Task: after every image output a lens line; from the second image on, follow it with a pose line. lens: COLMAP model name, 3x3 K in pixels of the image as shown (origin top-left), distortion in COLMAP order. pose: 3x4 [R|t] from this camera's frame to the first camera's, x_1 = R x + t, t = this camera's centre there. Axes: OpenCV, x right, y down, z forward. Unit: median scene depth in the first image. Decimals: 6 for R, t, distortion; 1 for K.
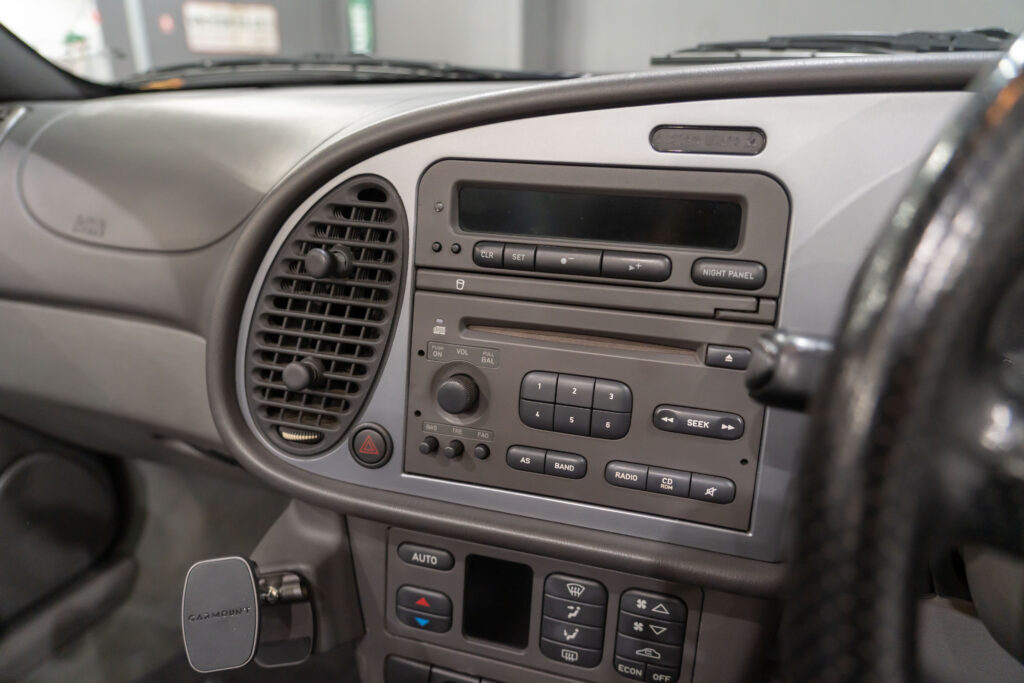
lens RADIAL K [[688.1, 0, 526.6], [0, 688.1, 329.6], [0, 0, 1]] dist [-0.030142, 0.018566]
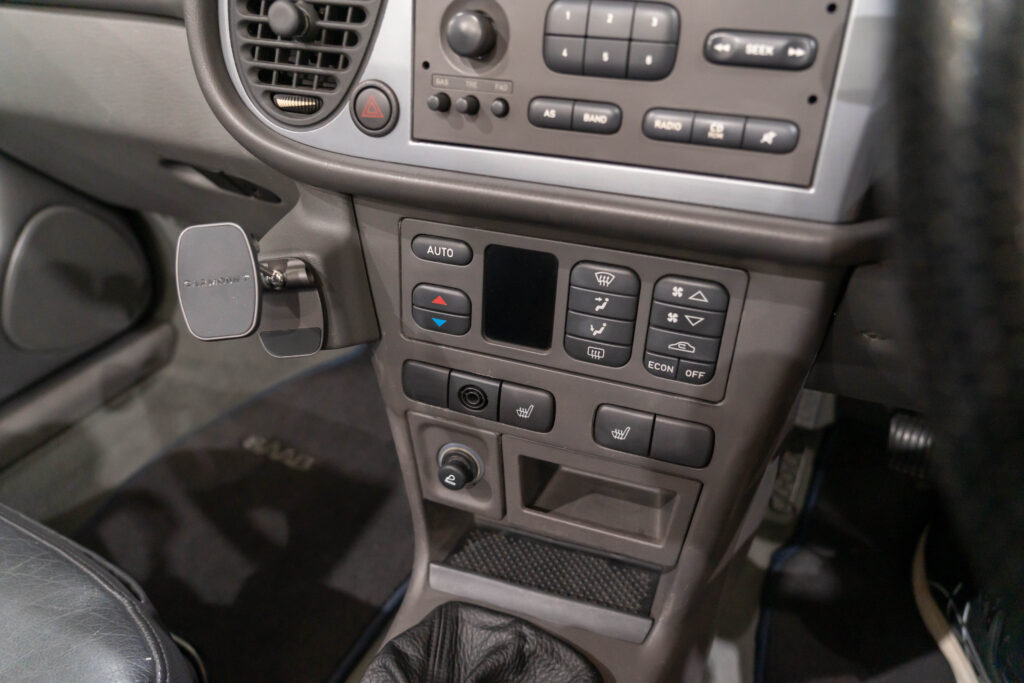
lens RADIAL K [[688.1, 0, 526.3], [0, 688.1, 325.2], [0, 0, 1]] dist [-0.030142, 0.018566]
pose [[0.997862, 0.023261, -0.061084, 0.025892], [-0.009017, 0.974588, 0.223825, 0.240894], [0.064738, -0.222796, 0.972713, 0.102350]]
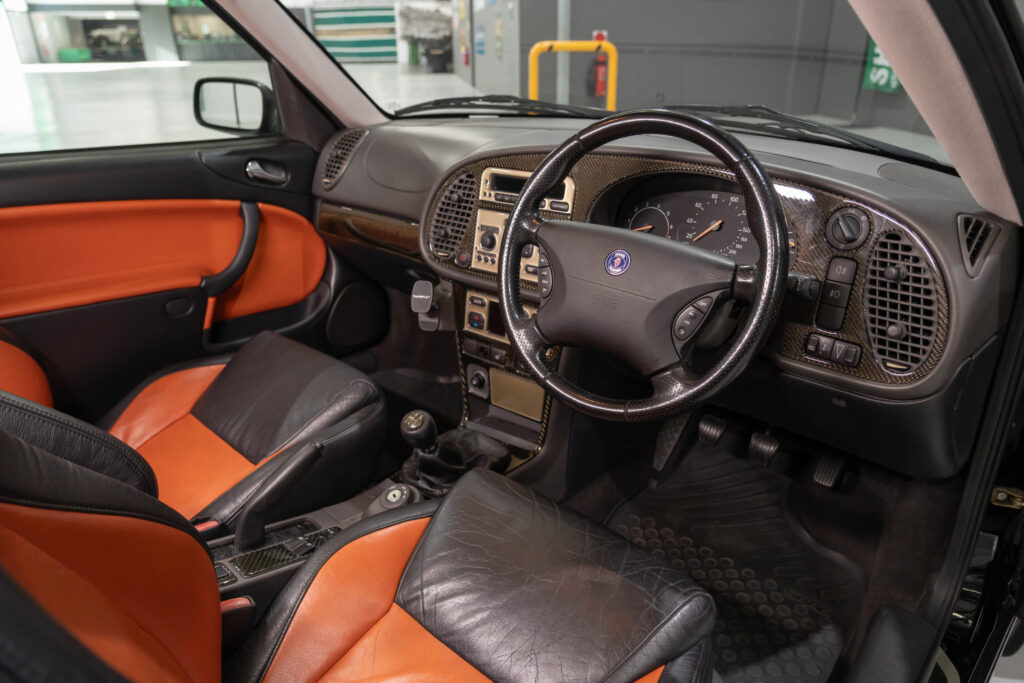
lens RADIAL K [[688.1, 0, 525.9], [0, 688.1, 339.7], [0, 0, 1]] dist [-0.030142, 0.018566]
pose [[0.935595, 0.130282, -0.328158, 1.104493], [-0.112097, 0.990951, 0.073823, 0.273770], [0.334806, -0.032282, 0.941734, -1.835011]]
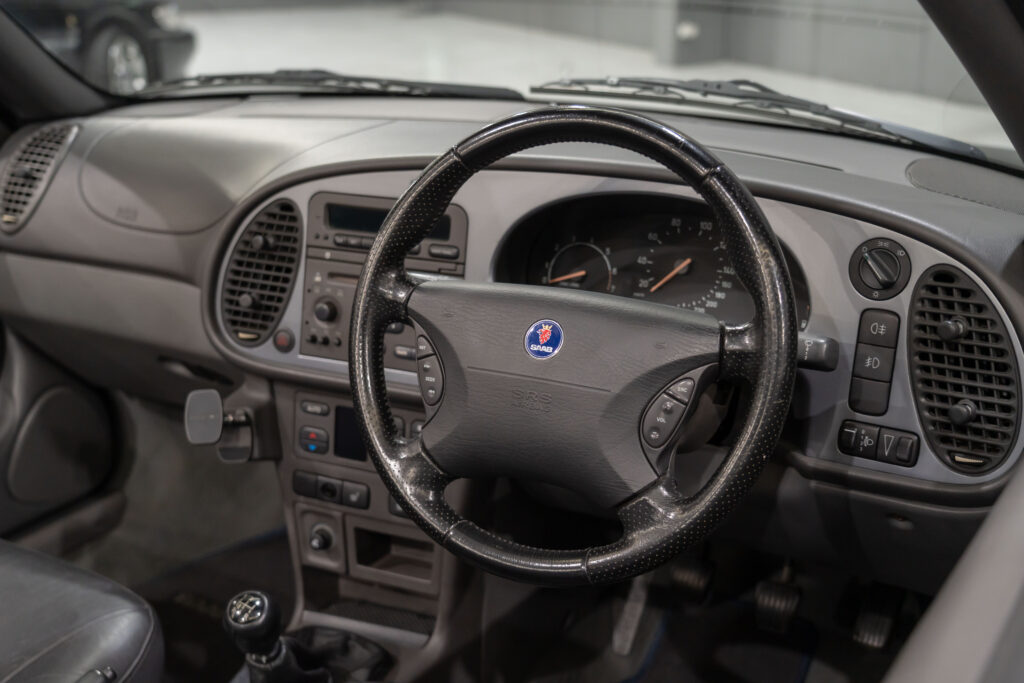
lens RADIAL K [[1233.5, 0, 524.8], [0, 1233.5, 342.9], [0, 0, 1]] dist [0.062739, 0.000000]
pose [[0.987163, 0.030150, -0.156843, 0.964592], [-0.032659, 0.999376, -0.013441, 0.201210], [0.156340, 0.018391, 0.987532, -2.260628]]
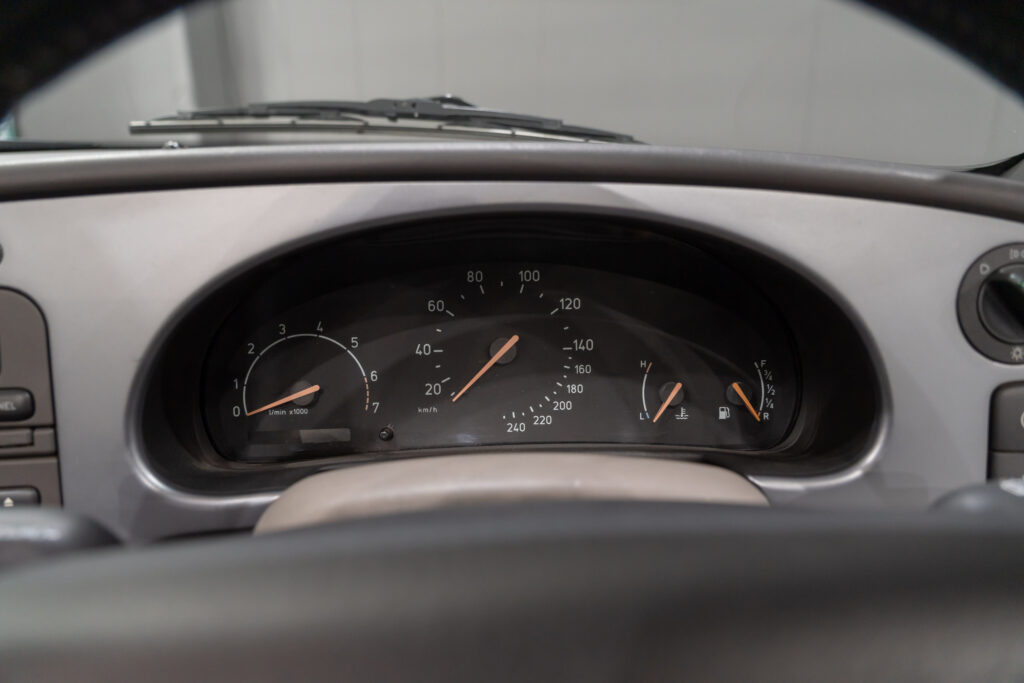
lens RADIAL K [[688.1, 0, 523.3], [0, 688.1, 356.3], [0, 0, 1]] dist [-0.030142, 0.018566]
pose [[0.921274, -0.137130, 0.363936, 0.515324], [0.146303, 0.989237, 0.002389, -0.040434], [-0.360347, 0.051044, 0.931421, -0.021910]]
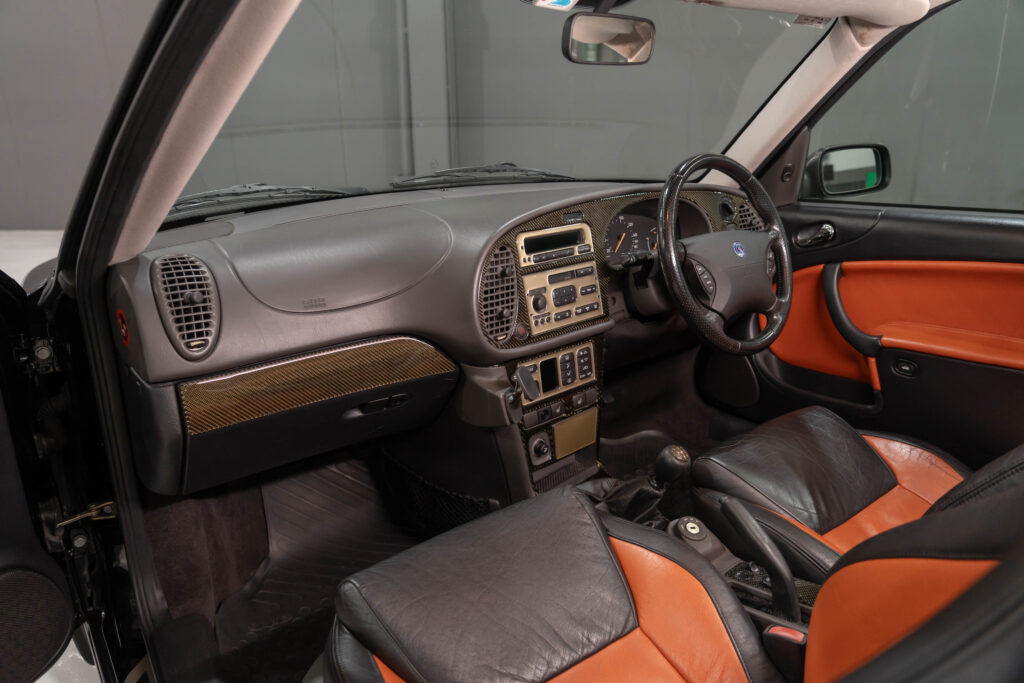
lens RADIAL K [[688.1, 0, 516.8], [0, 688.1, 342.1], [0, 0, 1]] dist [-0.030142, 0.018566]
pose [[0.524837, -0.279368, 0.804052, -2.625288], [0.315279, 0.941224, 0.121234, -0.150526], [-0.790662, 0.189872, 0.582068, -0.694043]]
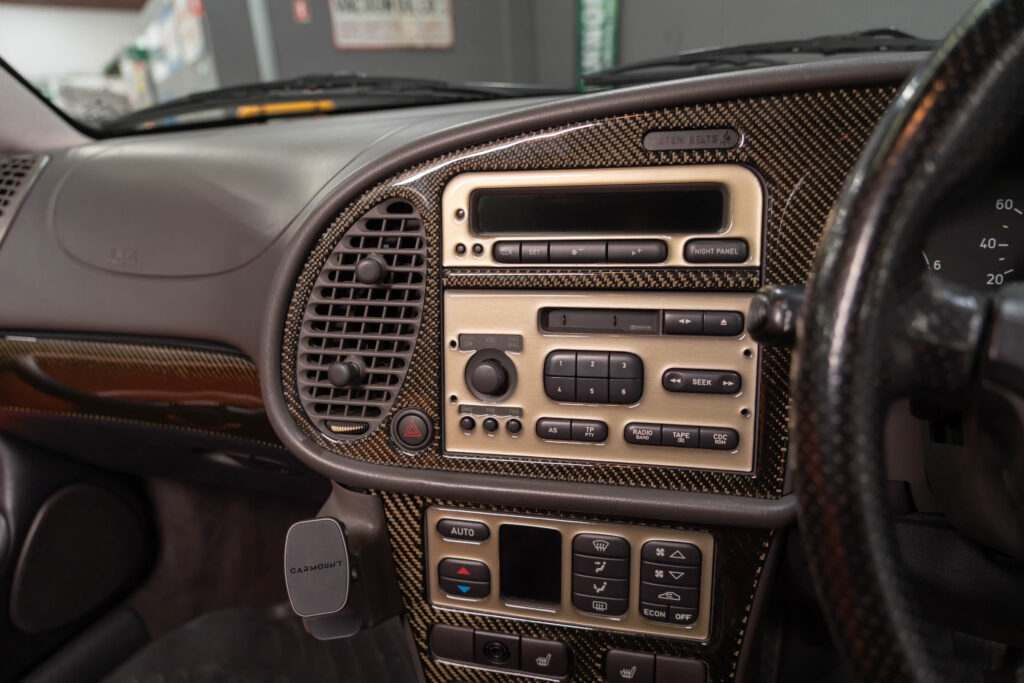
lens RADIAL K [[688.1, 0, 519.7], [0, 688.1, 337.9], [0, 0, 1]] dist [-0.030142, 0.018566]
pose [[0.997173, -0.072320, 0.020383, -0.063289], [0.072659, 0.997222, -0.016395, 0.049512], [-0.019141, 0.017829, 0.999658, -0.131569]]
